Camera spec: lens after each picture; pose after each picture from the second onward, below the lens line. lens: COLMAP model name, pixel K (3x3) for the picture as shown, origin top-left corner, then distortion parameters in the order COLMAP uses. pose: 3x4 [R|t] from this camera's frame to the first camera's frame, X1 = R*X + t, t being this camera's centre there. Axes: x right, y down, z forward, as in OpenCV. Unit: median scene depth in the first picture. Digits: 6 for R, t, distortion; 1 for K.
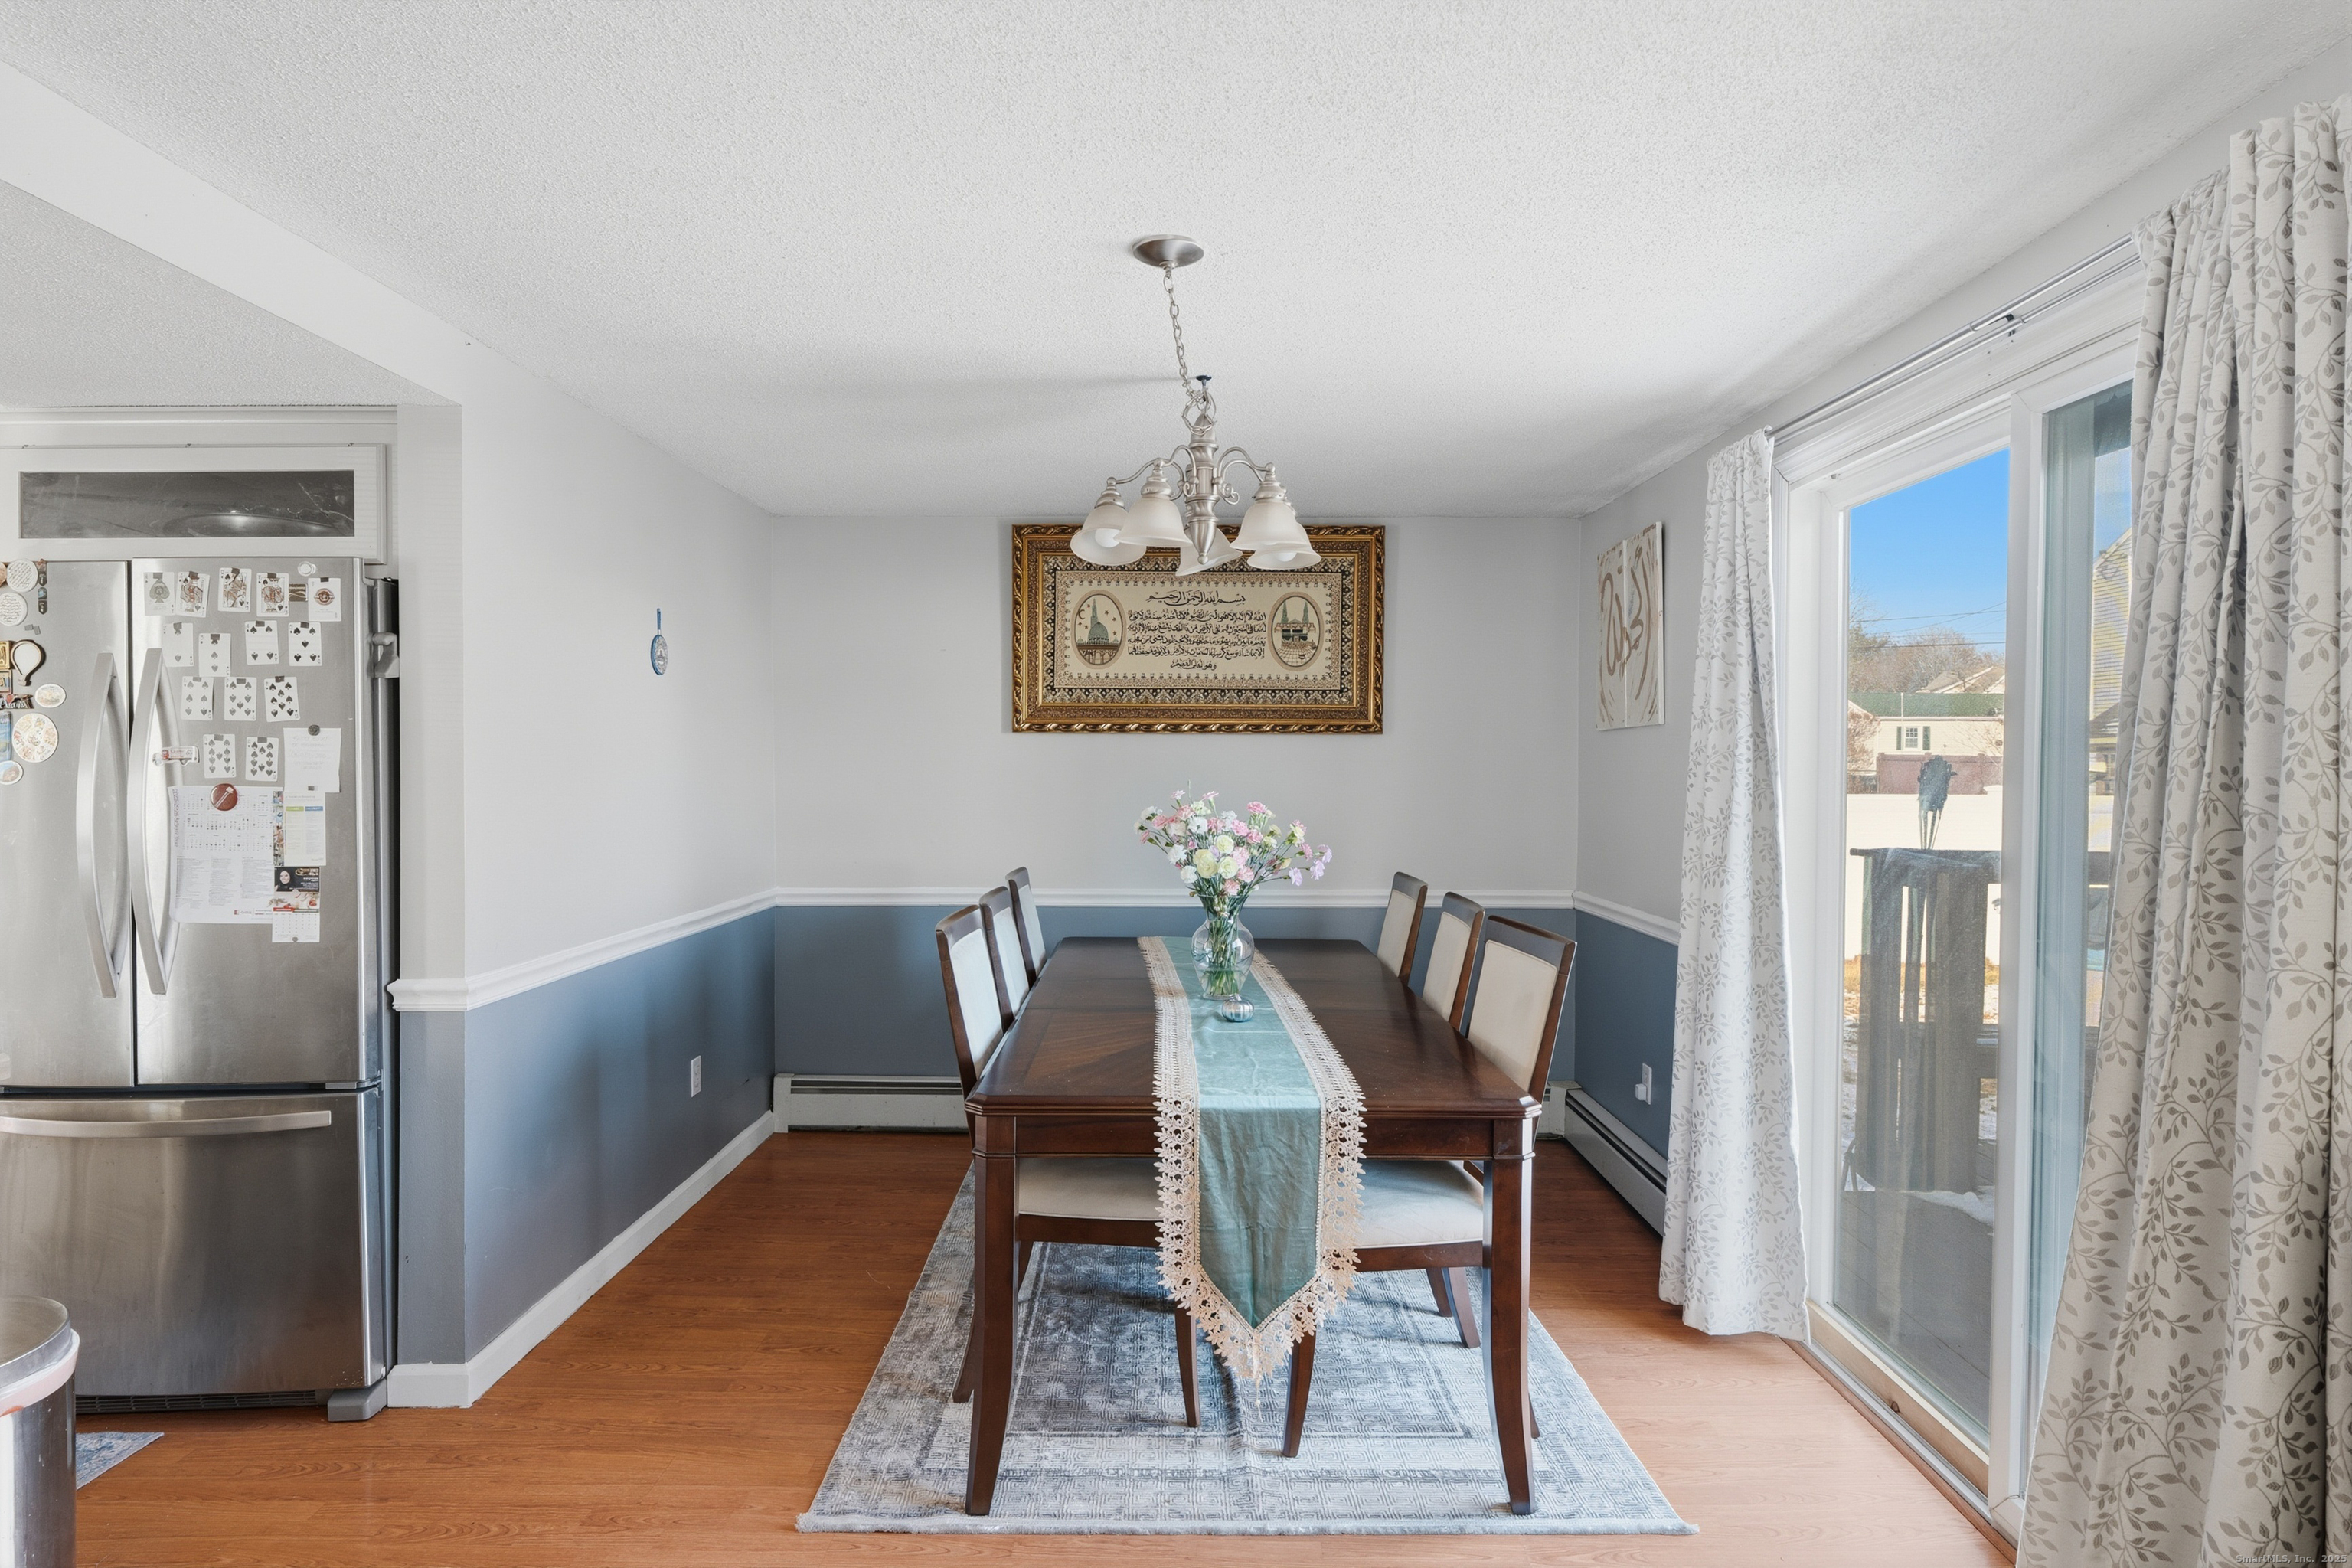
lens RADIAL K [[1413.9, 0, 1176.0], [0, 1413.9, 784.0], [0, 0, 1]] dist [0.000585, 0.000258]
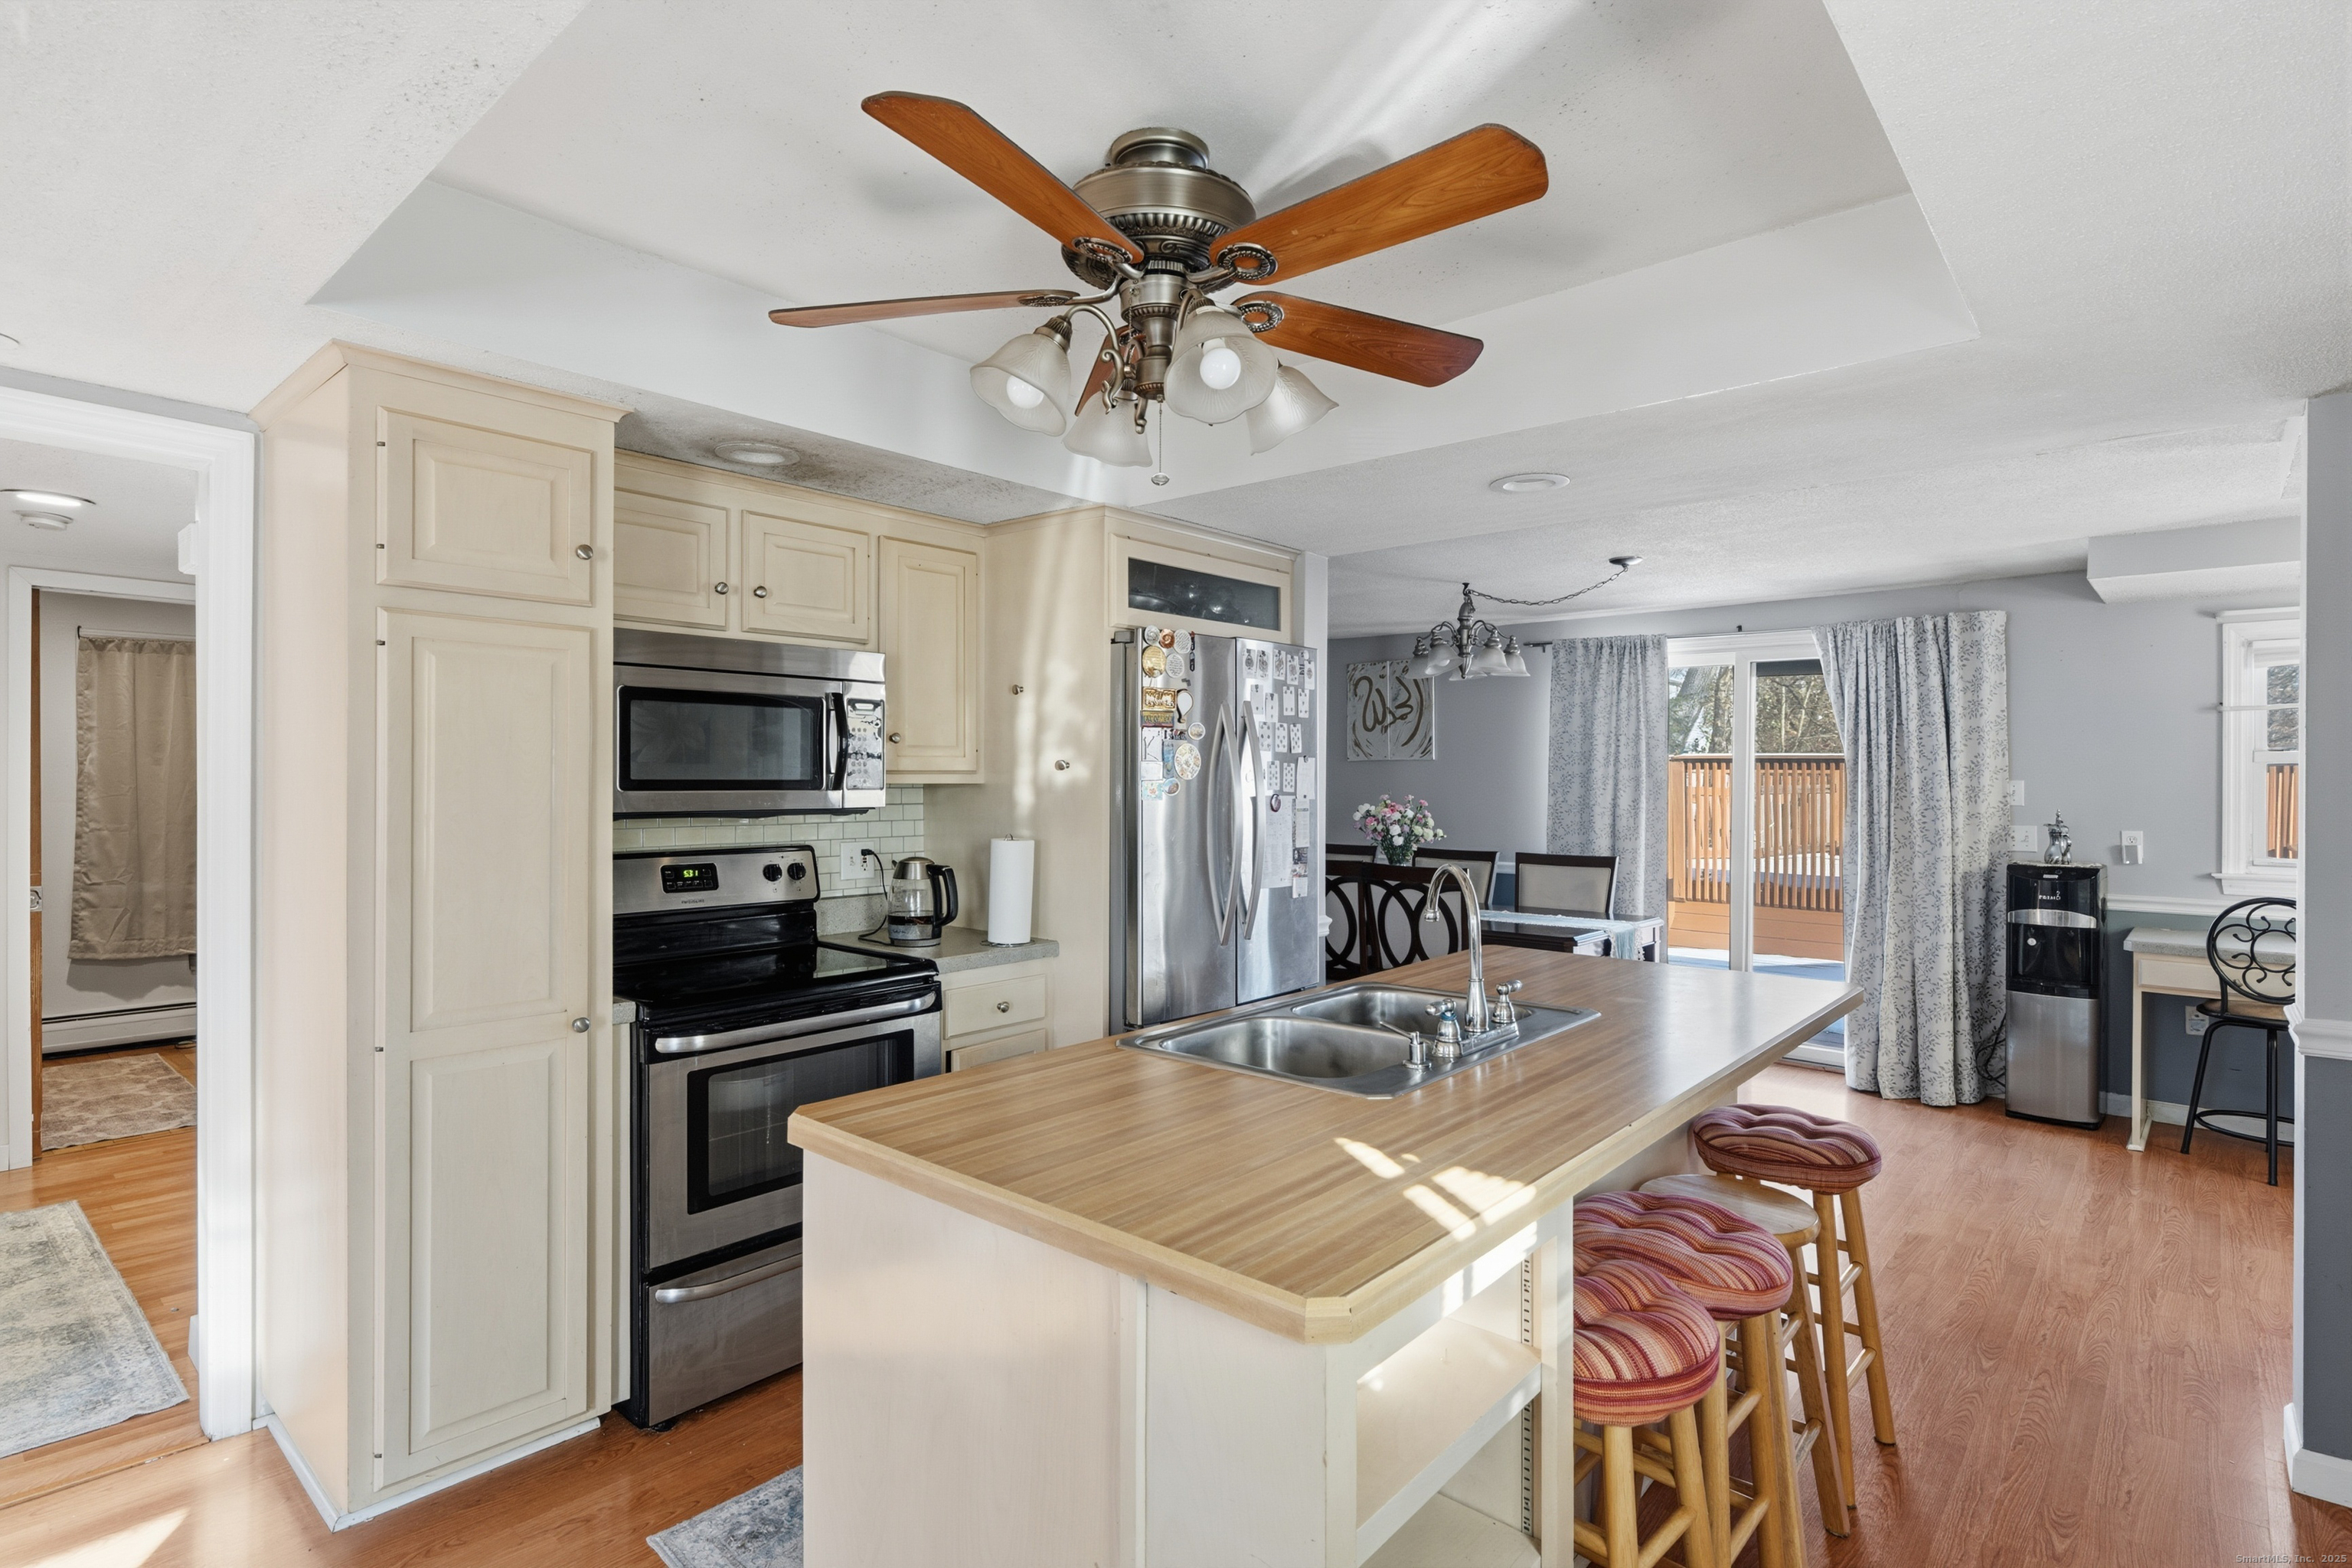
lens RADIAL K [[1176.9, 0, 1176.0], [0, 1176.9, 784.0], [0, 0, 1]] dist [0.000303, 0.000010]
pose [[0.652934, -0.002740, 0.757410, -1.676739], [0.004310, 0.999991, -0.000098, -0.011003], [-0.757403, 0.003328, 0.652939, 0.268713]]
